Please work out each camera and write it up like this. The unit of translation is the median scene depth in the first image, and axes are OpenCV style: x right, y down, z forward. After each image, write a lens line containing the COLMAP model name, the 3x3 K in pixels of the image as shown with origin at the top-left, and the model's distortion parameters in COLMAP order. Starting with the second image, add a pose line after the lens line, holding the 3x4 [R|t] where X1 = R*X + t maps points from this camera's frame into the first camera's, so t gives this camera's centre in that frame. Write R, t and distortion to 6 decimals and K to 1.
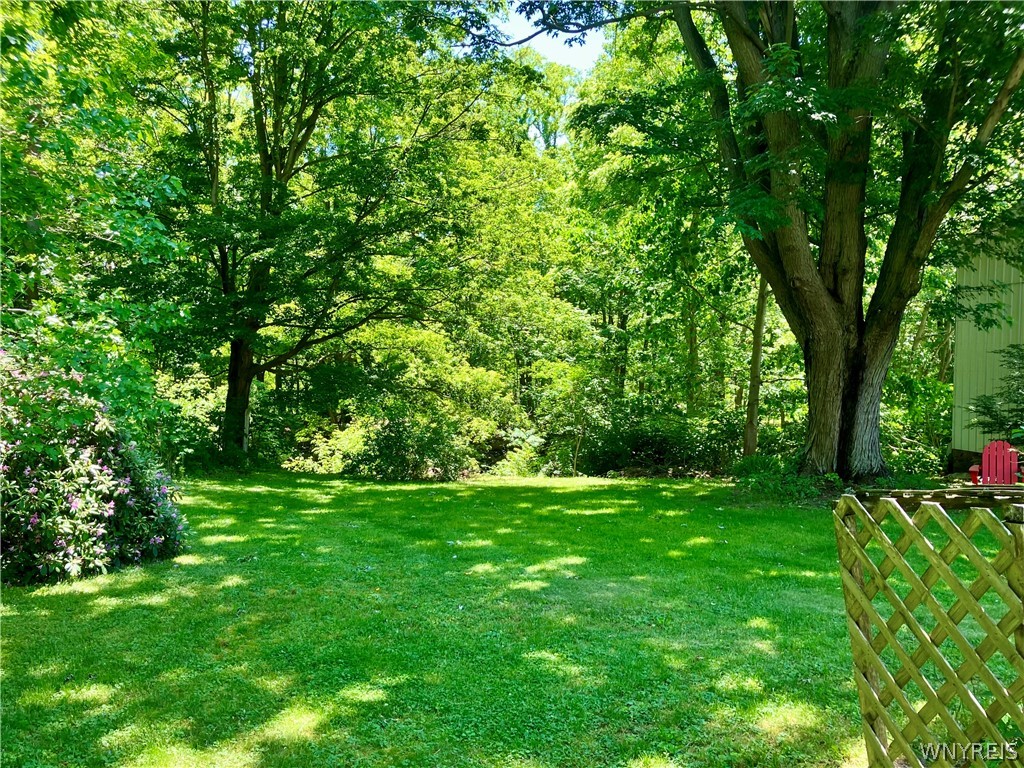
lens RADIAL K [[844.6, 0, 513.0], [0, 844.6, 383.0], [0, 0, 1]] dist [0.033309, -0.036367]
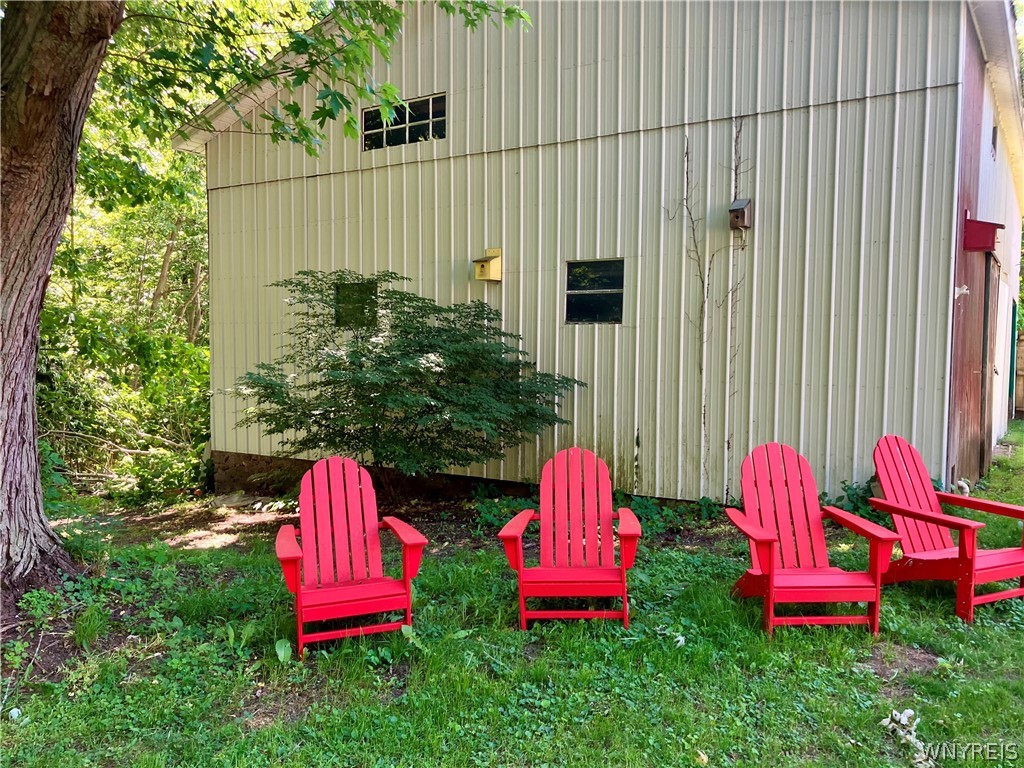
lens RADIAL K [[844.6, 0, 512.7], [0, 844.6, 382.6], [0, 0, 1]] dist [0.033309, -0.036367]
pose [[0.676078, -0.055997, 0.734699, 0.259863], [0.035849, 0.998427, 0.043109, 0.010303], [-0.735957, -0.002807, 0.677022, 0.510313]]
